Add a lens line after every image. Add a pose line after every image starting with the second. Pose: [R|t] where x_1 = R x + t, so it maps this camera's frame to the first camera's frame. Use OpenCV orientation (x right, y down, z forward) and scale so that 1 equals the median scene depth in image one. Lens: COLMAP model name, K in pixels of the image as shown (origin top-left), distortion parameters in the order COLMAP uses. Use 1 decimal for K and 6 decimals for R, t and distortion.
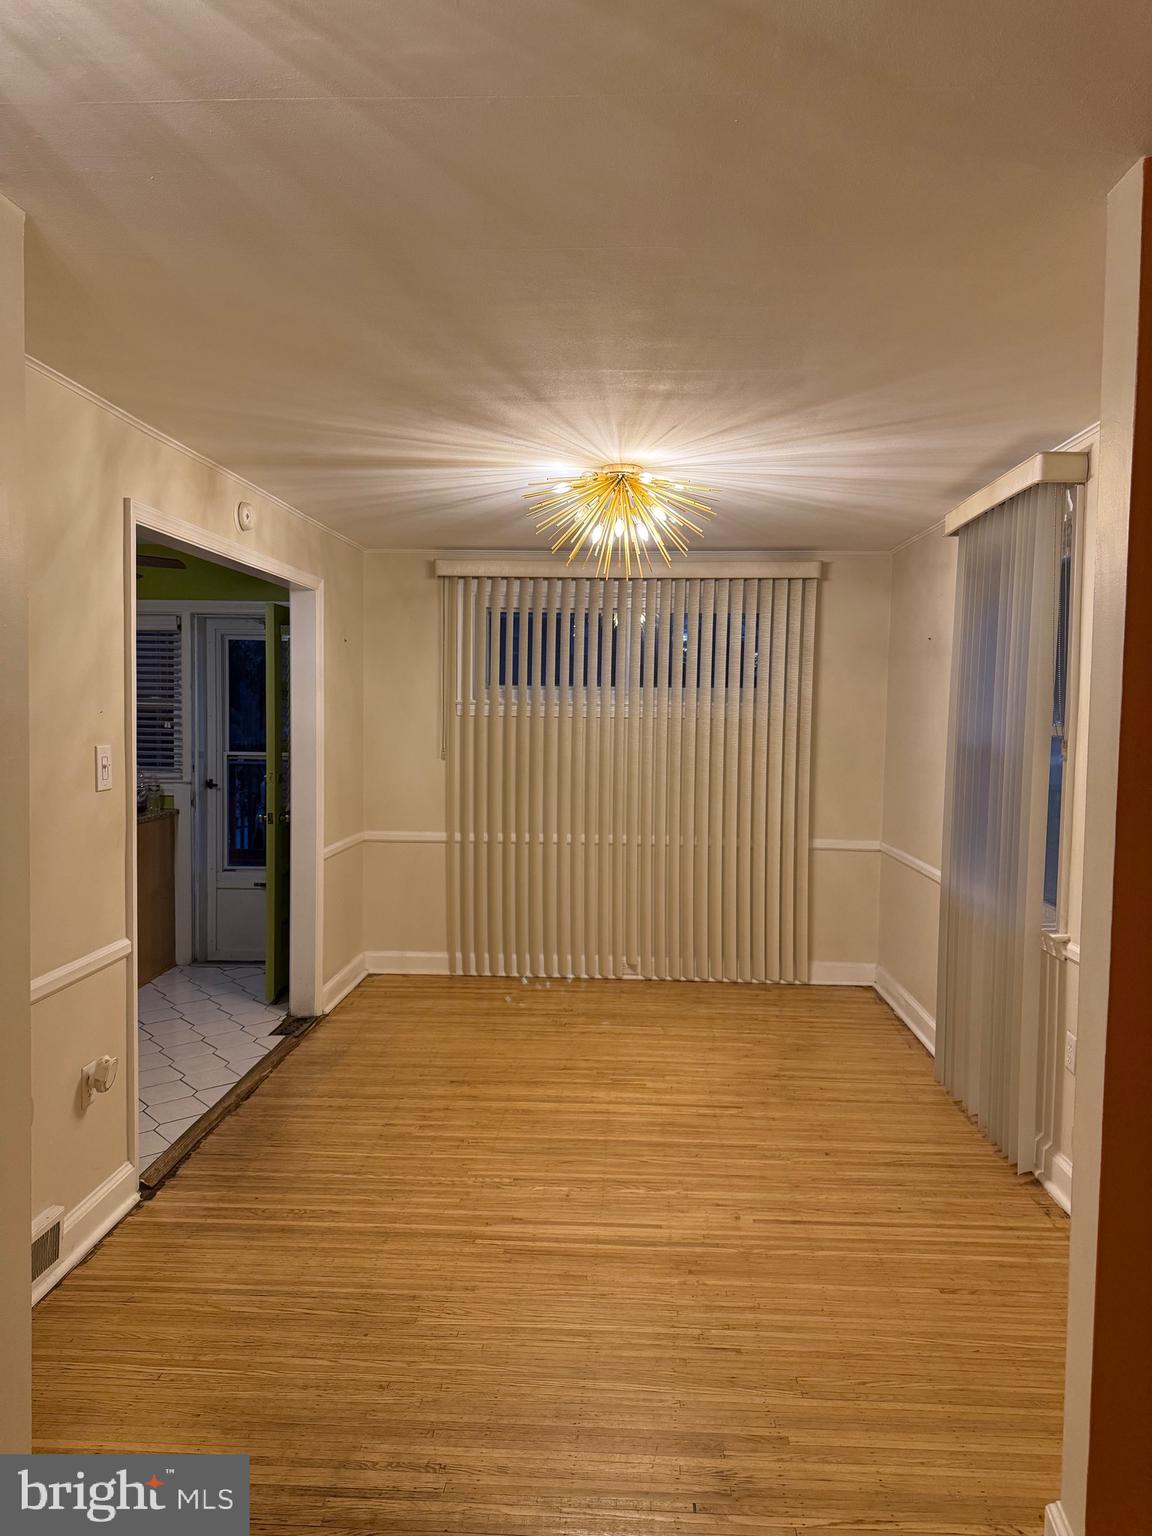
lens RADIAL K [[1081.3, 0, 585.9], [0, 1081.3, 769.2], [0, 0, 1]] dist [0.138818, -0.208097]
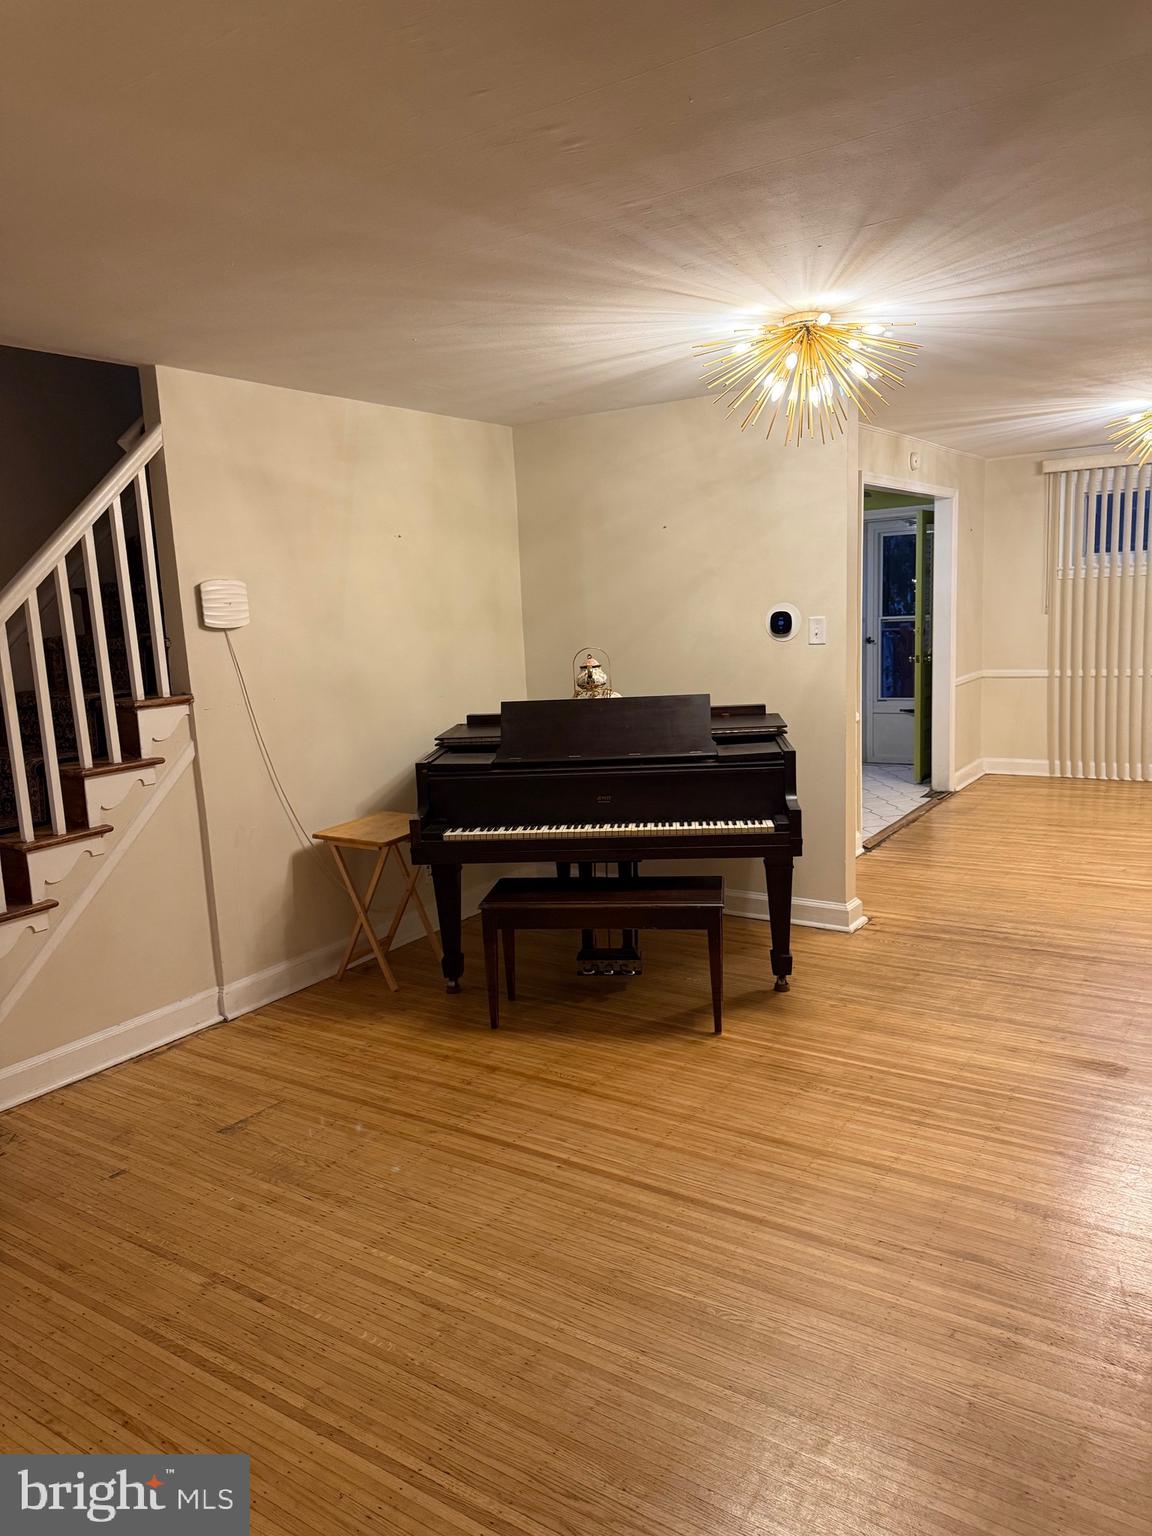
lens RADIAL K [[1083.7, 0, 573.2], [0, 1083.7, 771.0], [0, 0, 1]] dist [0.120195, -0.209036]
pose [[0.858502, 0.026043, -0.512148, 0.068246], [0.030313, 0.994386, 0.101377, 0.028979], [0.511913, -0.102558, 0.852893, -0.476647]]
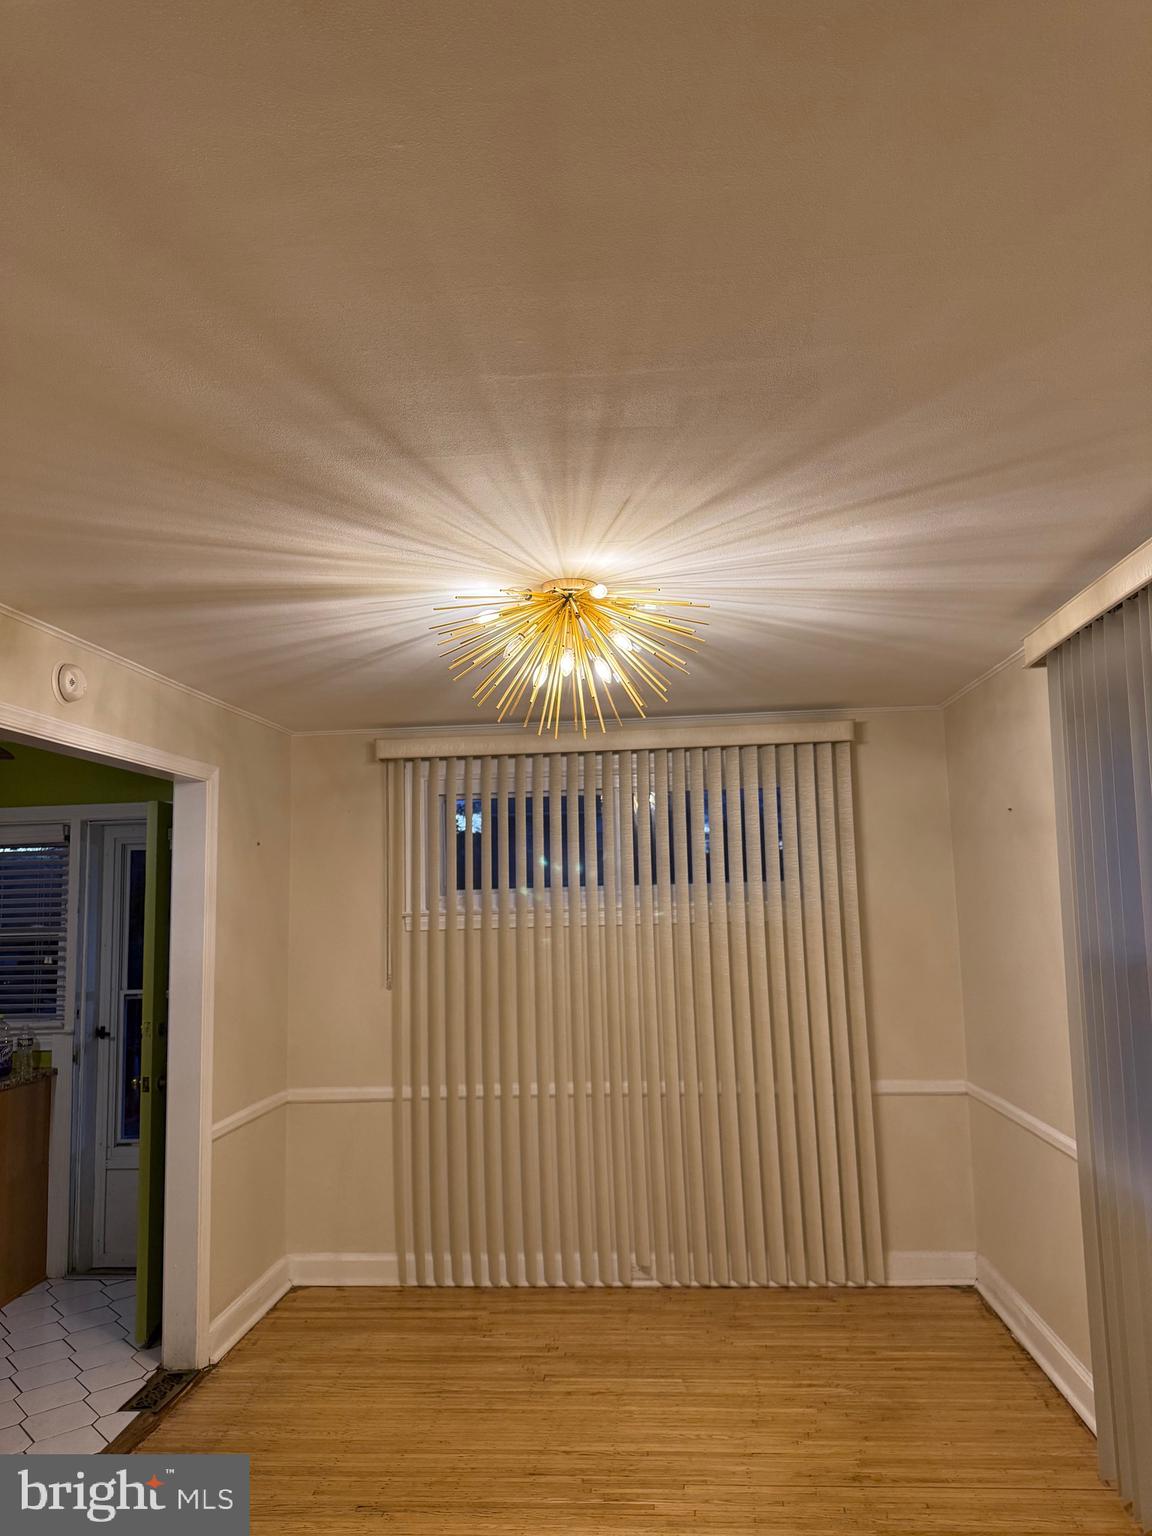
lens RADIAL K [[1083.7, 0, 573.2], [0, 1083.7, 771.0], [0, 0, 1]] dist [0.120195, -0.209036]
pose [[0.998450, -0.044736, -0.033096, 0.036127], [0.038166, 0.983334, -0.177759, -0.019615], [0.040497, 0.176220, 0.983517, 0.214464]]
